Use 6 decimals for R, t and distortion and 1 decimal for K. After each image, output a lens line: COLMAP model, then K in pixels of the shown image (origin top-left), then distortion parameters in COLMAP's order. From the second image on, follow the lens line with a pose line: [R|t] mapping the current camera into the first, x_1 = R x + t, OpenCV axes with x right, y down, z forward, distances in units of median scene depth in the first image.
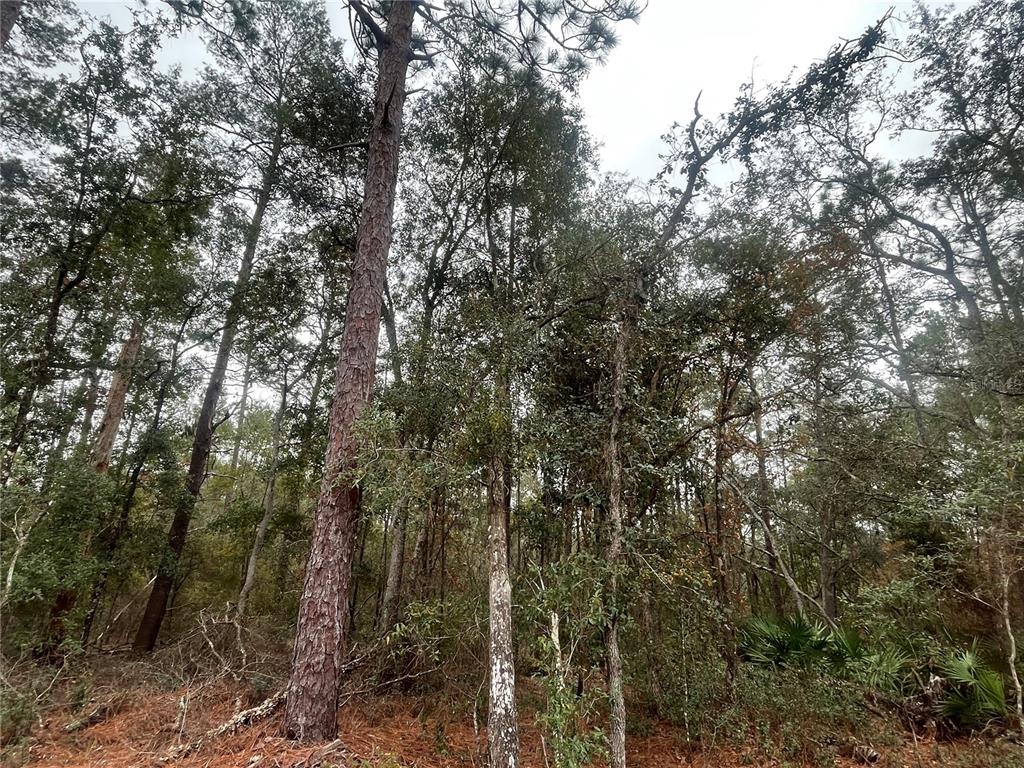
lens RADIAL K [[539.8, 0, 514.4], [0, 539.8, 382.6], [0, 0, 1]] dist [-0.002996, -0.001862]
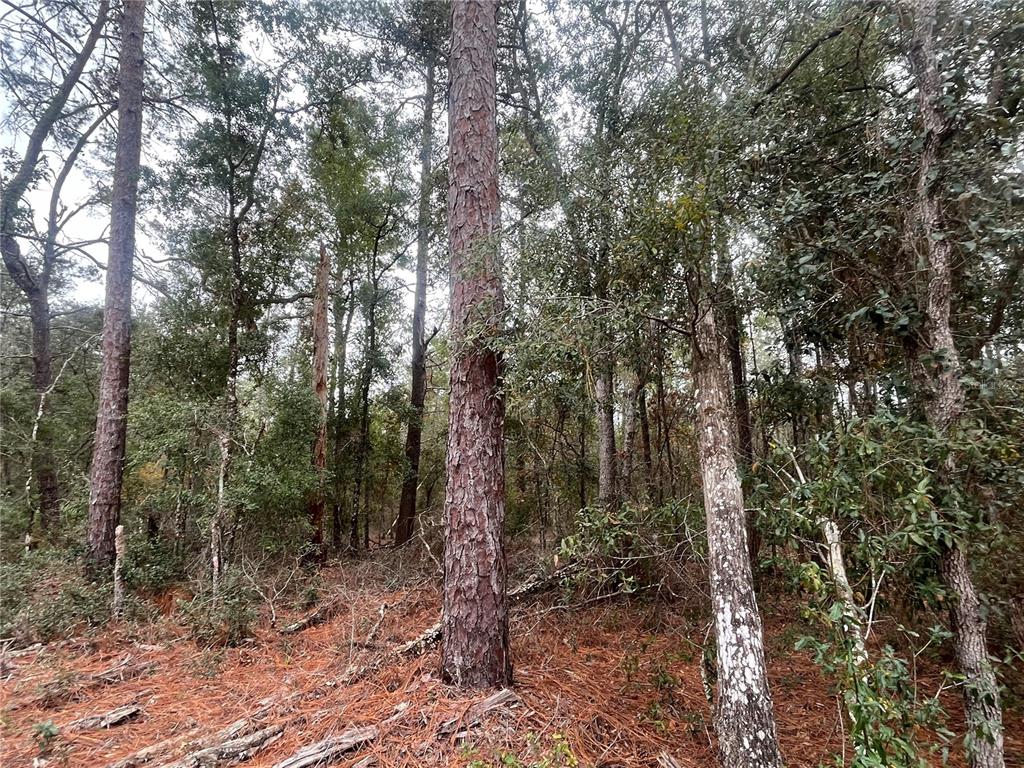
lens RADIAL K [[539.8, 0, 514.4], [0, 539.8, 382.6], [0, 0, 1]] dist [-0.002996, -0.001862]
pose [[0.907822, -0.108368, -0.405111, 0.019497], [0.177088, 0.974740, 0.136095, 0.153199], [0.380129, -0.195291, 0.904082, 0.400020]]
